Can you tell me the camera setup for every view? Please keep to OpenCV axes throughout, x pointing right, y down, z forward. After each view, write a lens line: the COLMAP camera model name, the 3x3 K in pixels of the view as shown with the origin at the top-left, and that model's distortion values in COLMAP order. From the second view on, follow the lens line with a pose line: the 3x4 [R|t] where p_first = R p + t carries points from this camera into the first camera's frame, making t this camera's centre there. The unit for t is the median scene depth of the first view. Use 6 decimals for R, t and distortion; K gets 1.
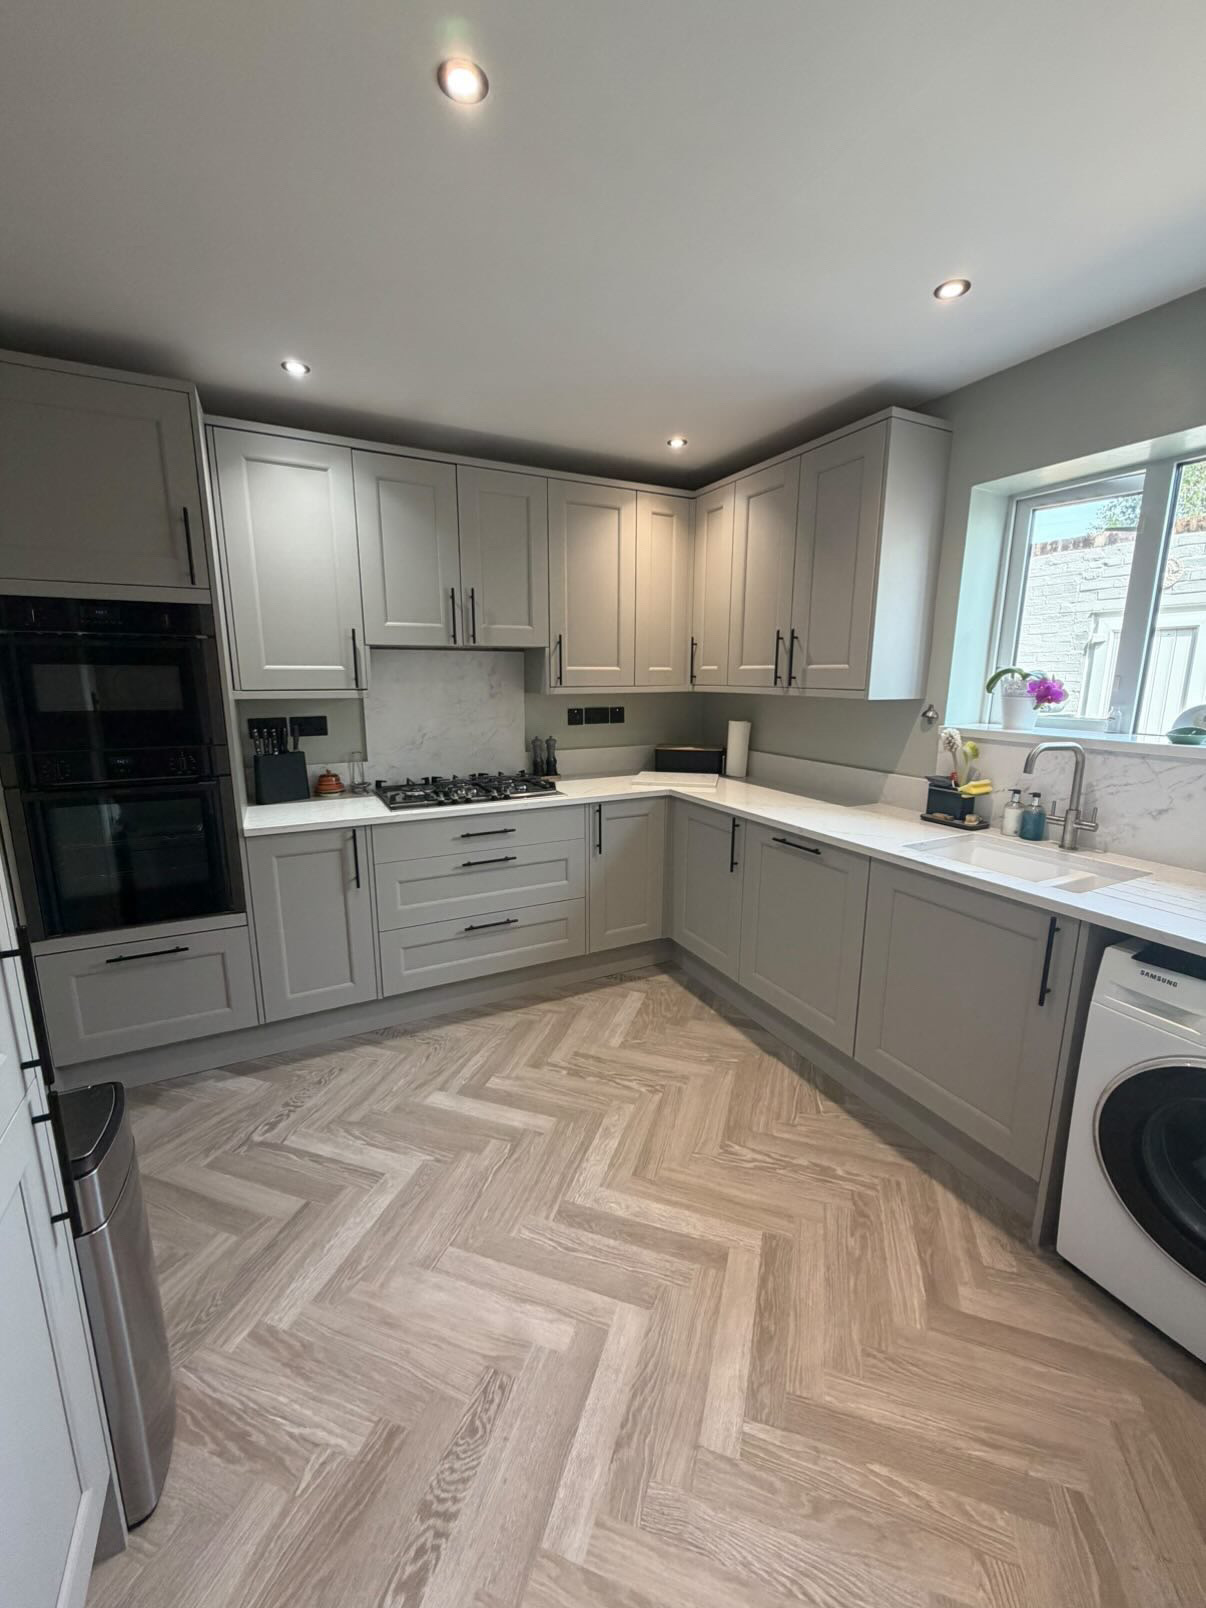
lens RADIAL K [[641.1, 0, 600.4], [0, 641.1, 801.4], [0, 0, 1]] dist [-0.002330, 0.001131]
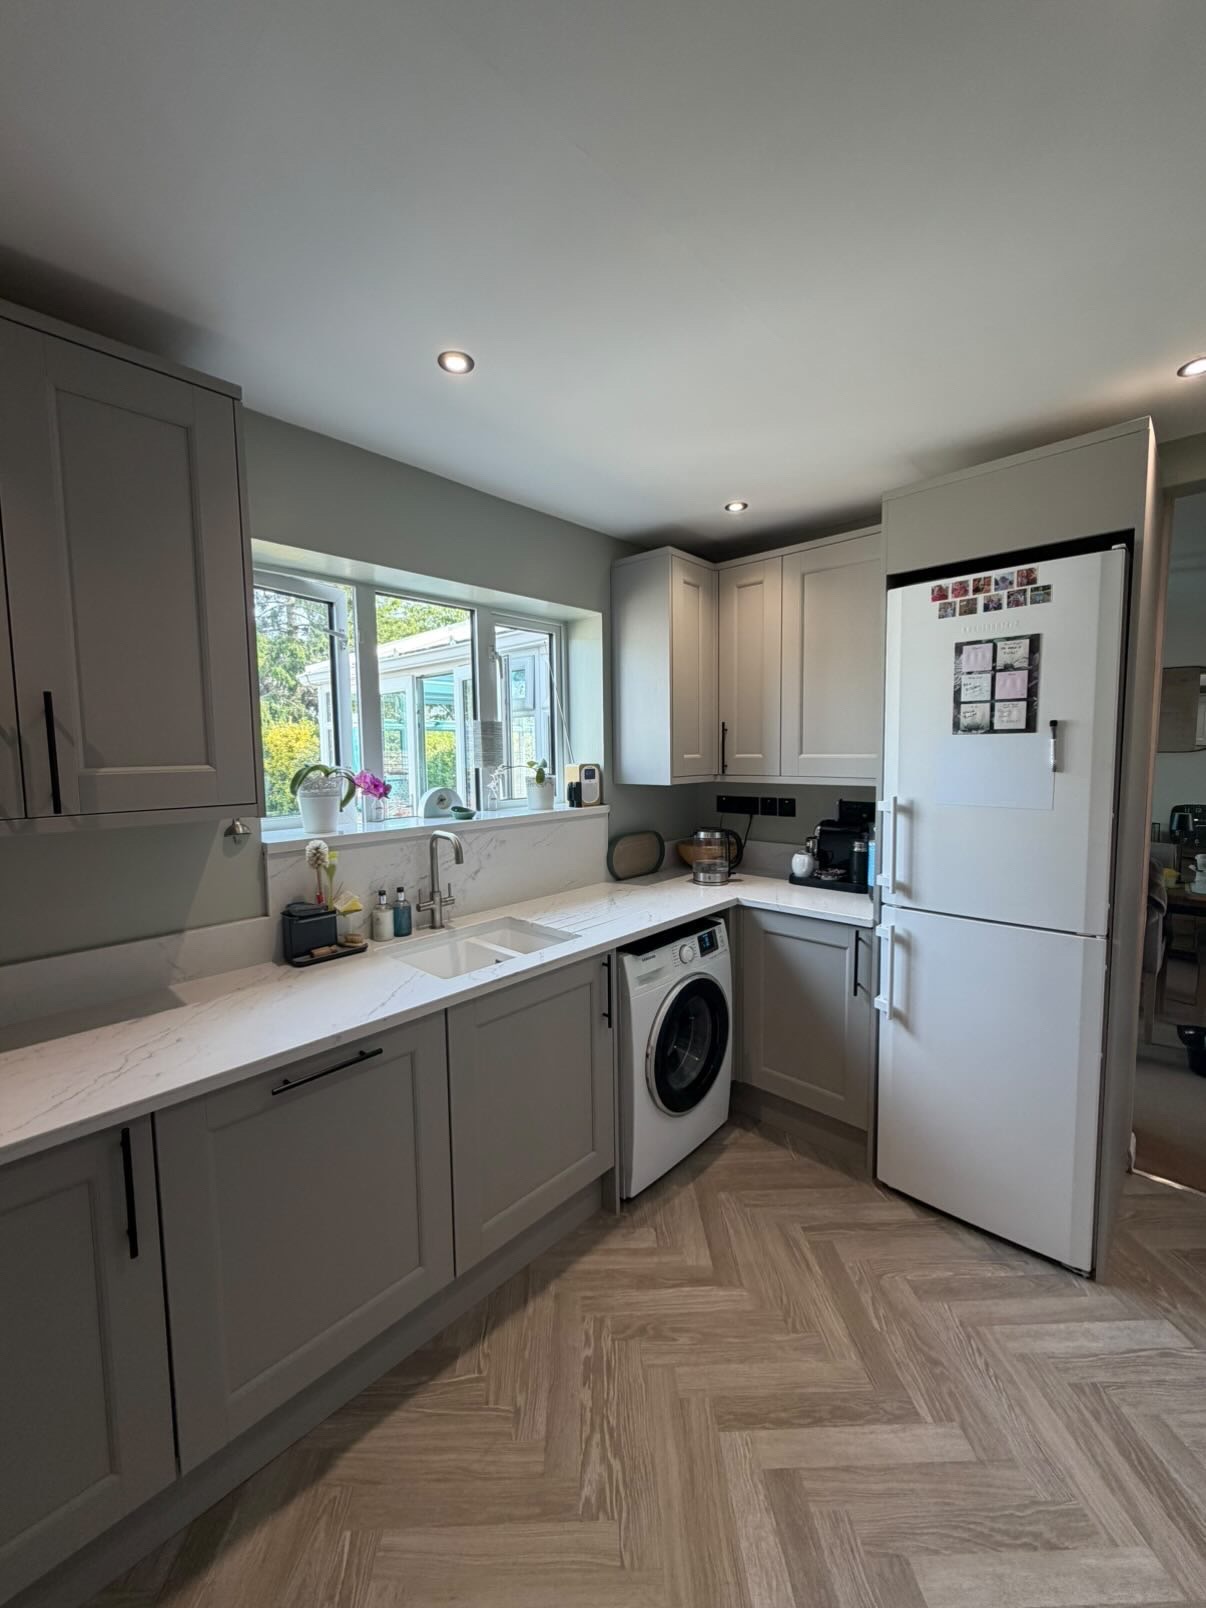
lens RADIAL K [[641.1, 0, 600.7], [0, 641.1, 802.6], [0, 0, 1]] dist [-0.002330, 0.001131]
pose [[-0.340140, -0.077933, 0.937140, -0.396744], [0.197845, 0.968324, 0.152335, -0.268757], [-0.919327, 0.237223, -0.313947, 1.164260]]
